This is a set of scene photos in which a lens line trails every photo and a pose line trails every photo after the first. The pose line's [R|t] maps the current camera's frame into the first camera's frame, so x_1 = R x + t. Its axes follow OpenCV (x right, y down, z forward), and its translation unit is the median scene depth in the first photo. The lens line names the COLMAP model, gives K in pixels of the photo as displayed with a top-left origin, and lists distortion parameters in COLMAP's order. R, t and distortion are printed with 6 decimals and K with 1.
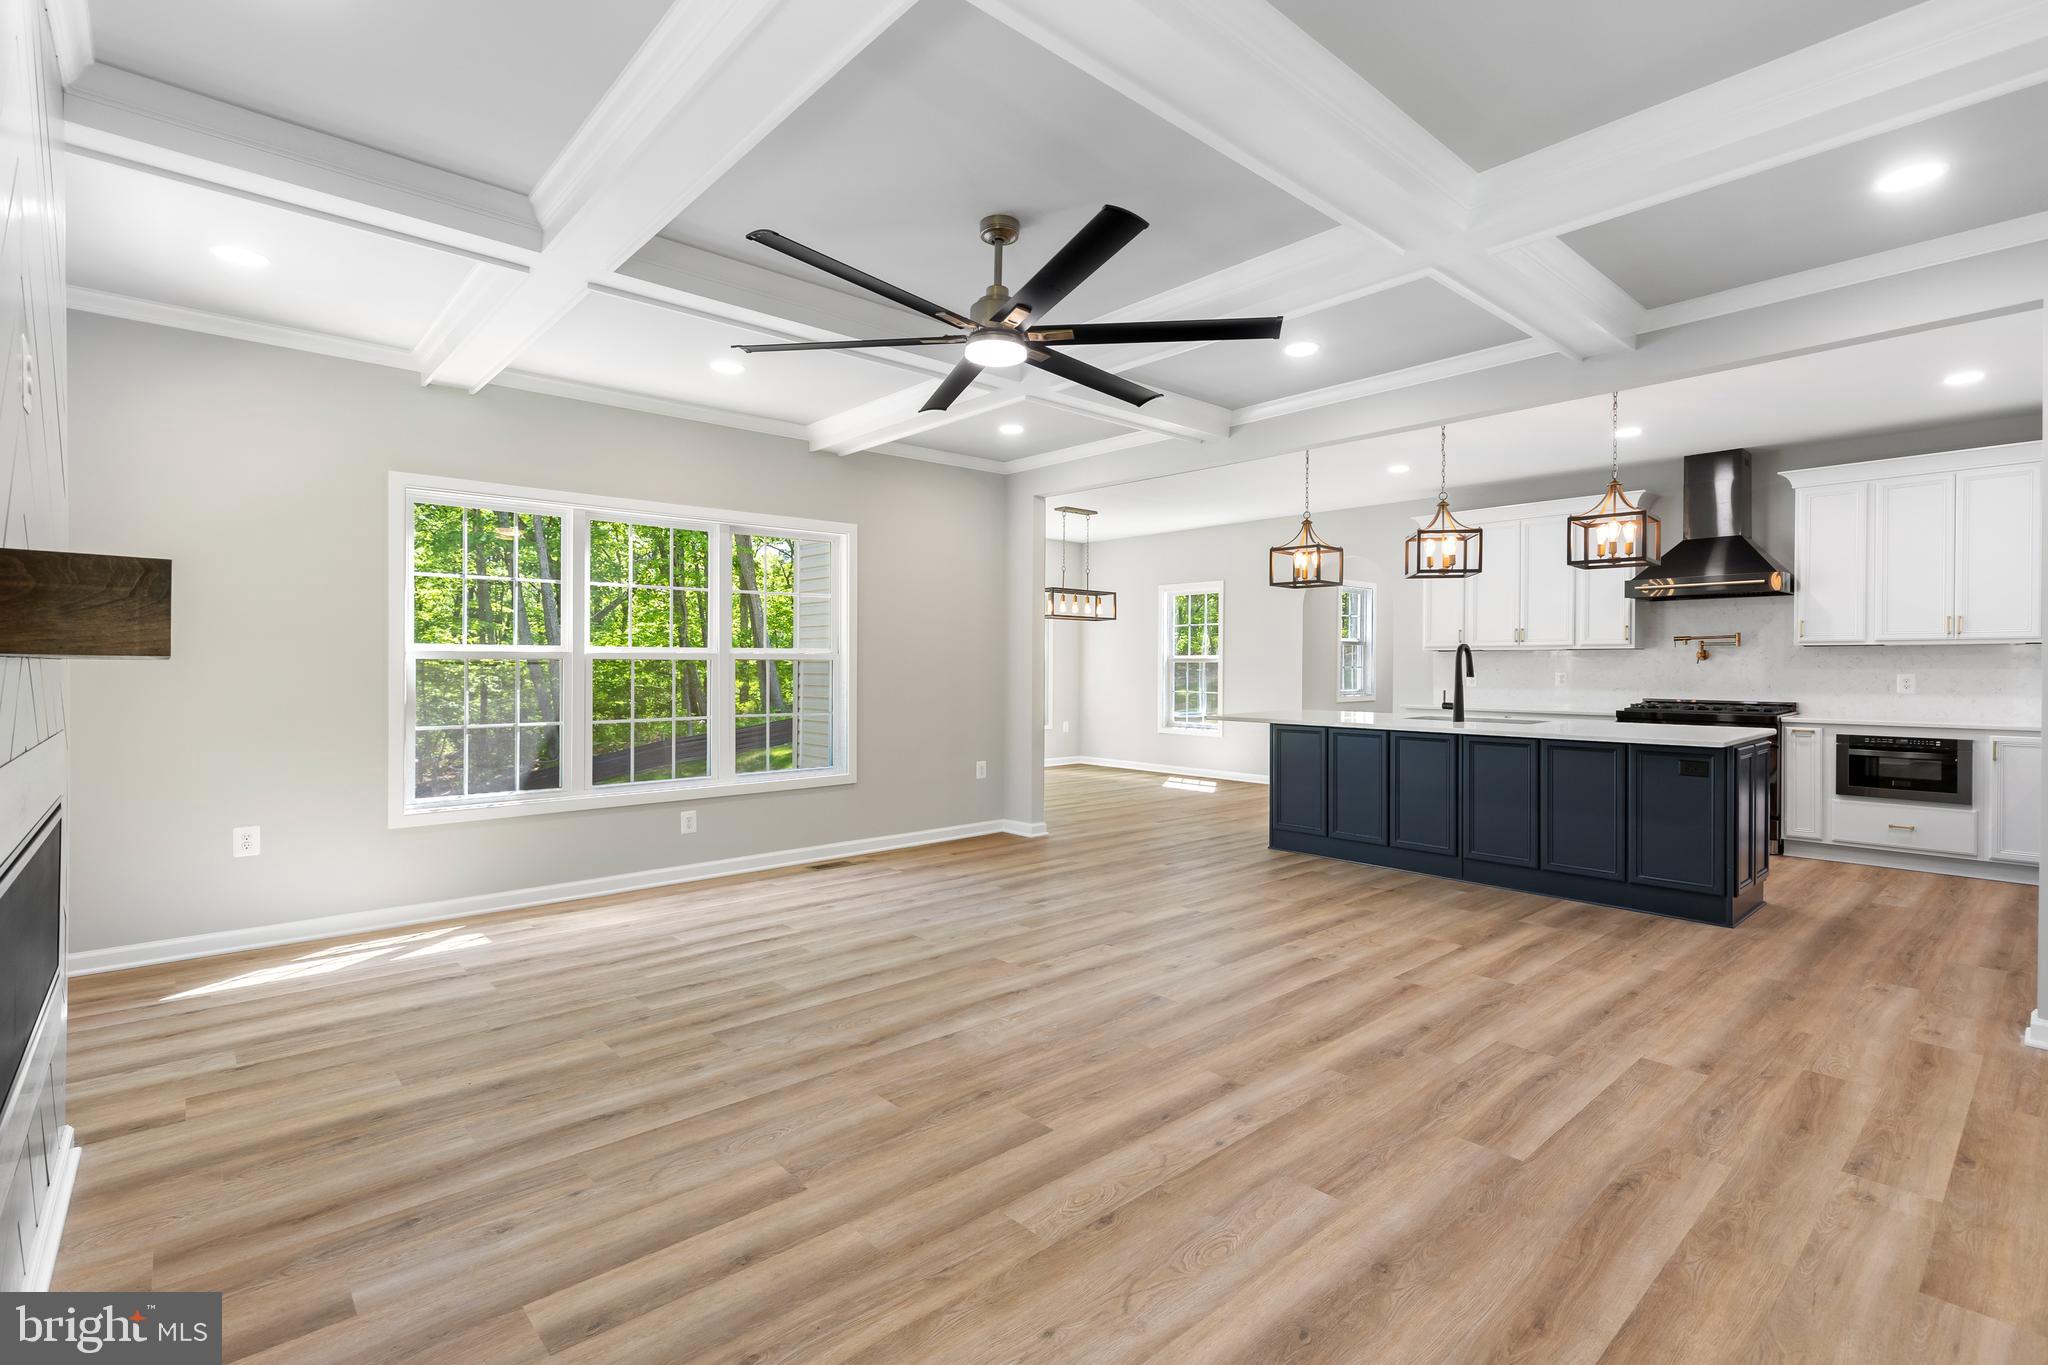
lens RADIAL K [[939.8, 0, 1020.7], [0, 939.8, 665.4], [0, 0, 1]] dist [0.002612, 0.000463]
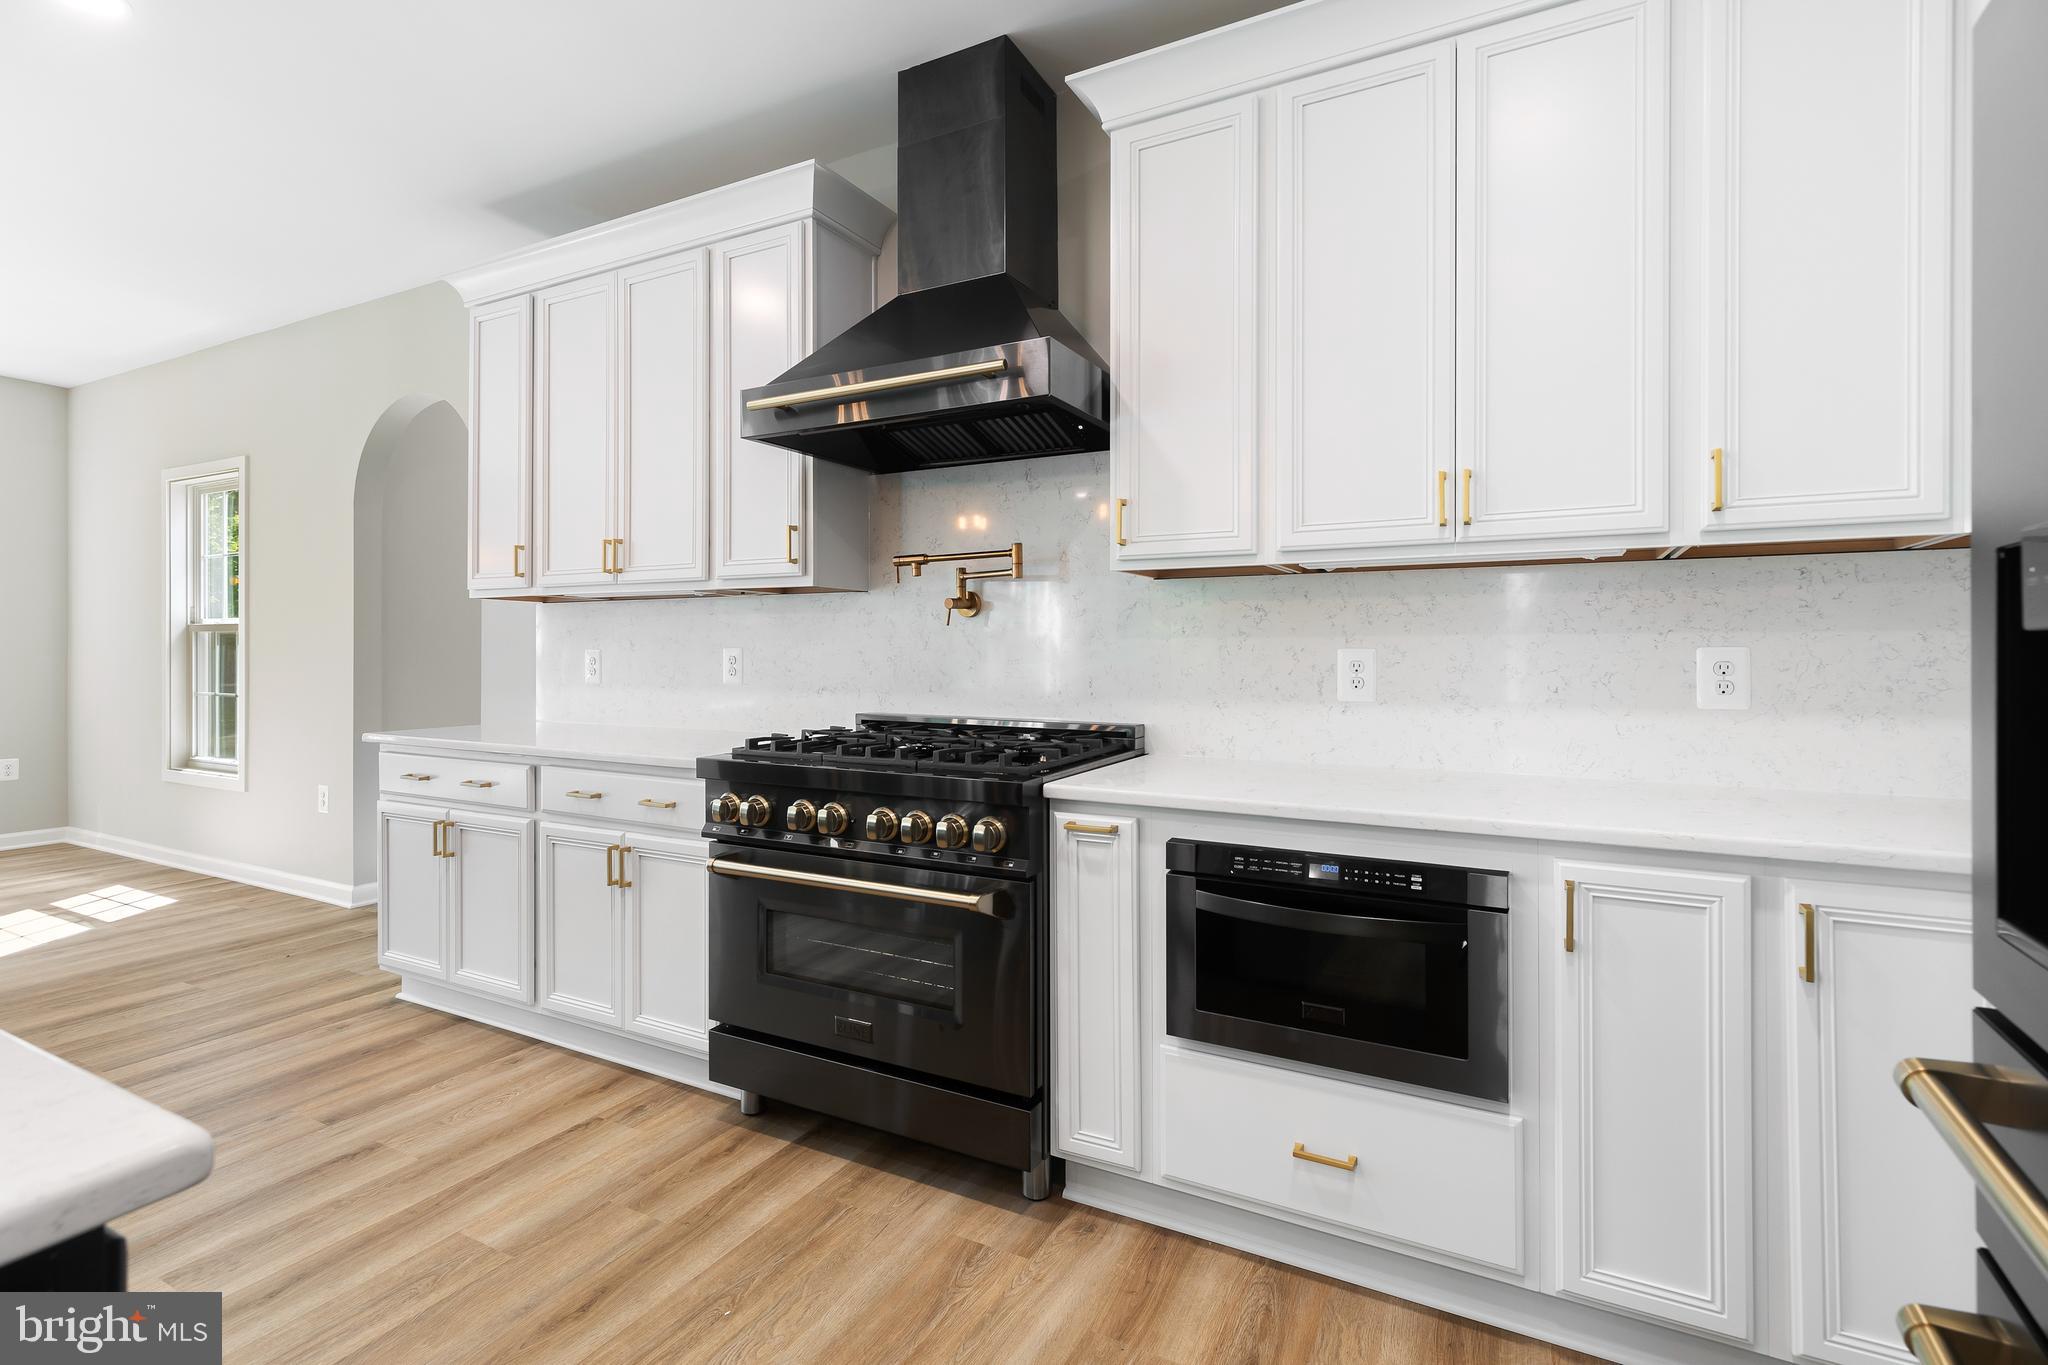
lens RADIAL K [[949.8, 0, 1024.9], [0, 949.8, 644.1], [0, 0, 1]] dist [0.002642, -0.000419]
pose [[0.936605, 0.000905, 0.350385, 0.142261], [-0.000027, 0.999997, -0.002509, 0.001689], [-0.350387, 0.002340, 0.936602, 0.144139]]
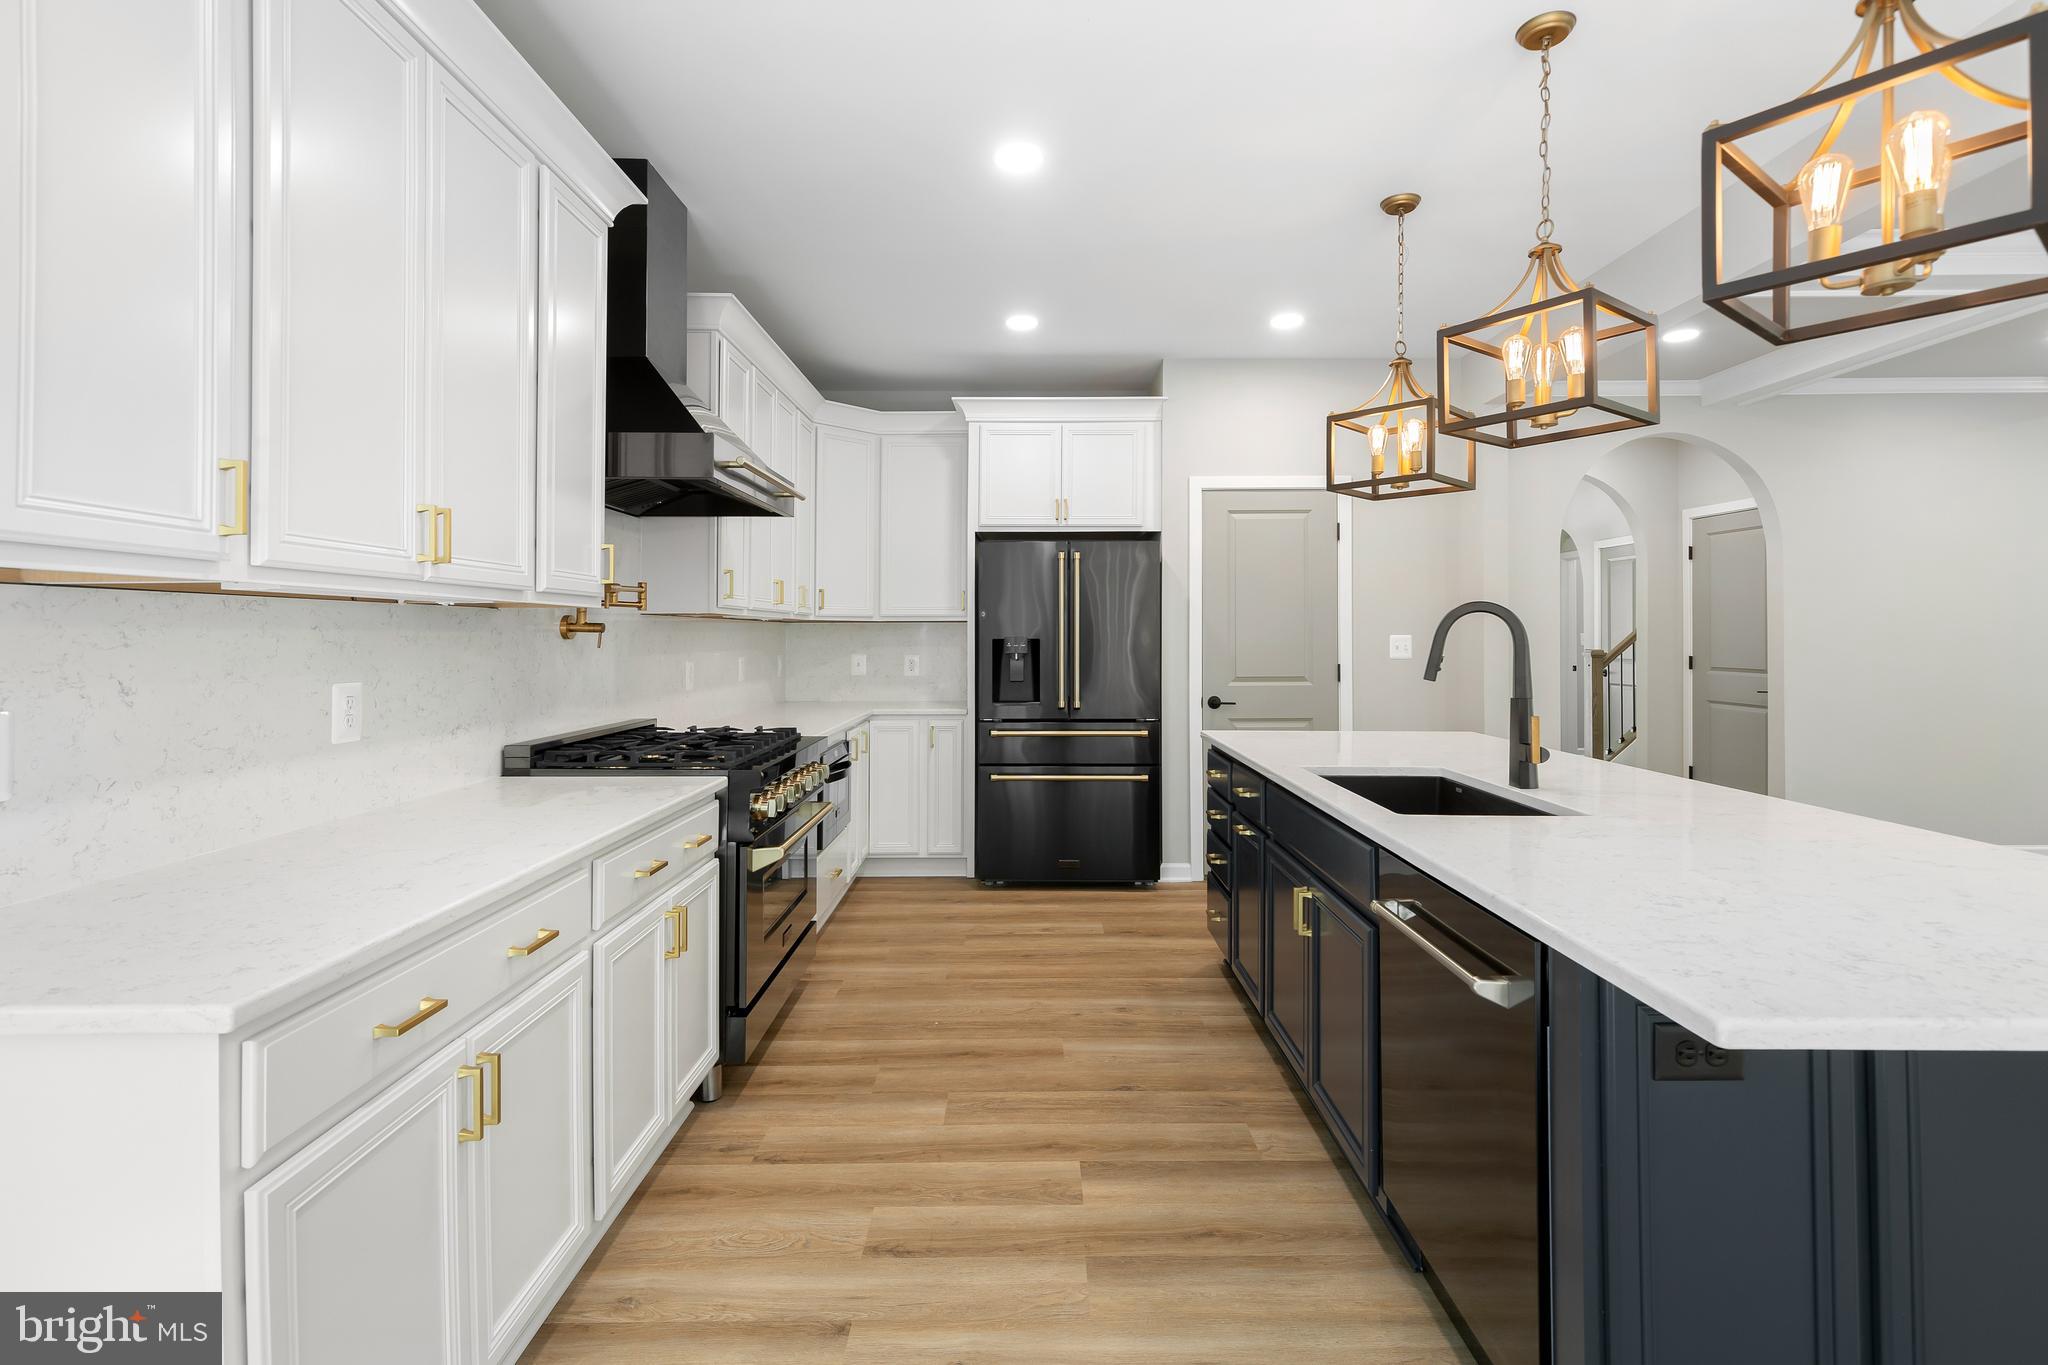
lens RADIAL K [[951.3, 0, 1045.7], [0, 951.3, 626.6], [0, 0, 1]] dist [0.002840, 0.000325]
pose [[-0.761609, 0.005673, 0.648011, 0.066257], [-0.001224, 0.999947, -0.010193, -0.001539], [-0.648035, -0.008556, -0.761562, 0.278885]]
